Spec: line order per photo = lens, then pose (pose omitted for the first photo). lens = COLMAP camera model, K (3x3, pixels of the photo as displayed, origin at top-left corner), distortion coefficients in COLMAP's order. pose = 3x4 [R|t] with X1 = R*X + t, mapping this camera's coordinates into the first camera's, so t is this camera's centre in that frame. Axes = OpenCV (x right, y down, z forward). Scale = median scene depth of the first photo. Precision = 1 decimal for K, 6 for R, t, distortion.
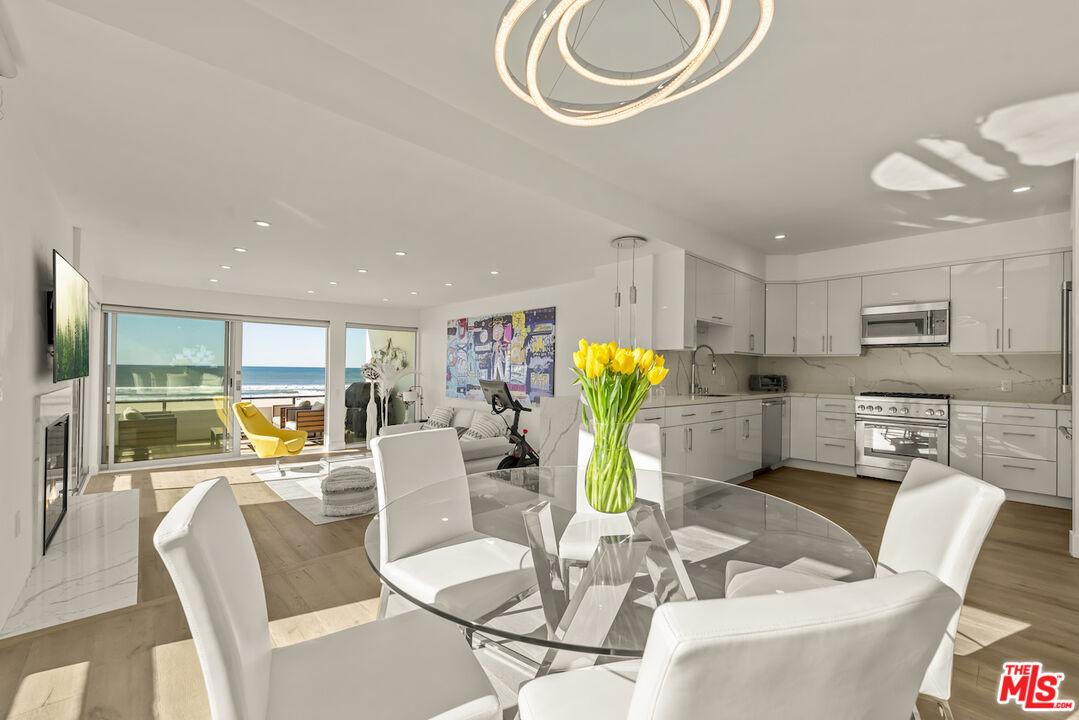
lens RADIAL K [[435.4, 0, 536.6], [0, 435.4, 366.4], [0, 0, 1]] dist [0.001751, -0.001164]
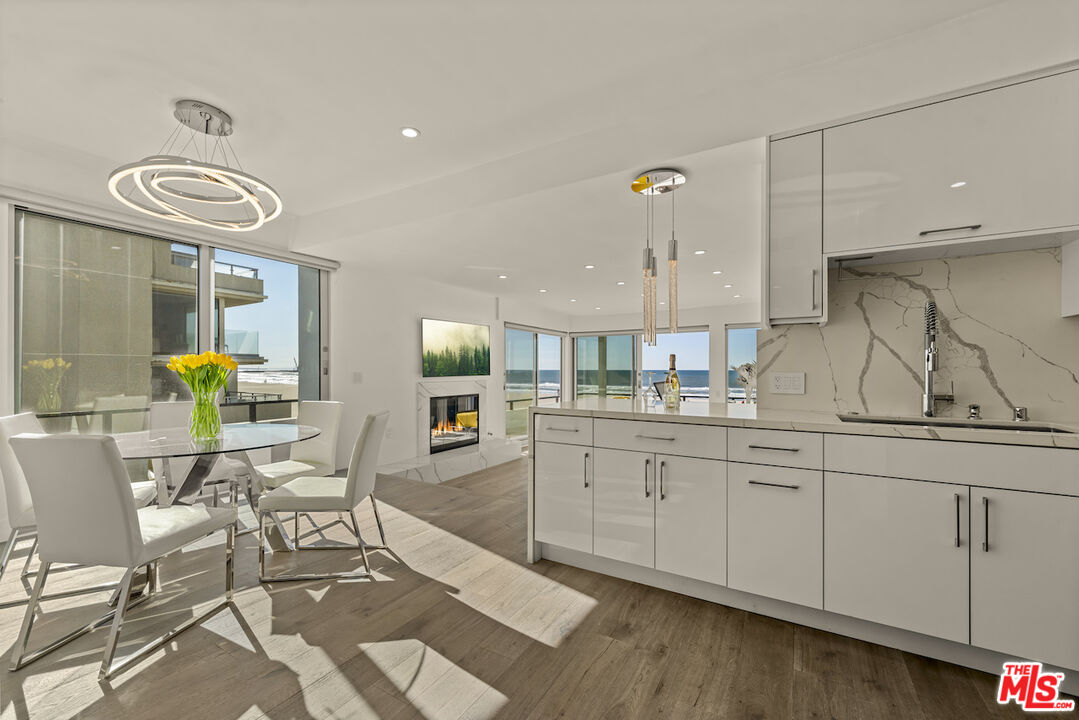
lens RADIAL K [[435.4, 0, 537.3], [0, 435.4, 369.0], [0, 0, 1]] dist [0.001751, -0.001164]
pose [[0.286393, -0.015961, -0.957979, 0.488483], [0.009276, 0.999861, -0.013885, 0.012530], [0.958067, -0.004910, 0.286501, 0.372192]]
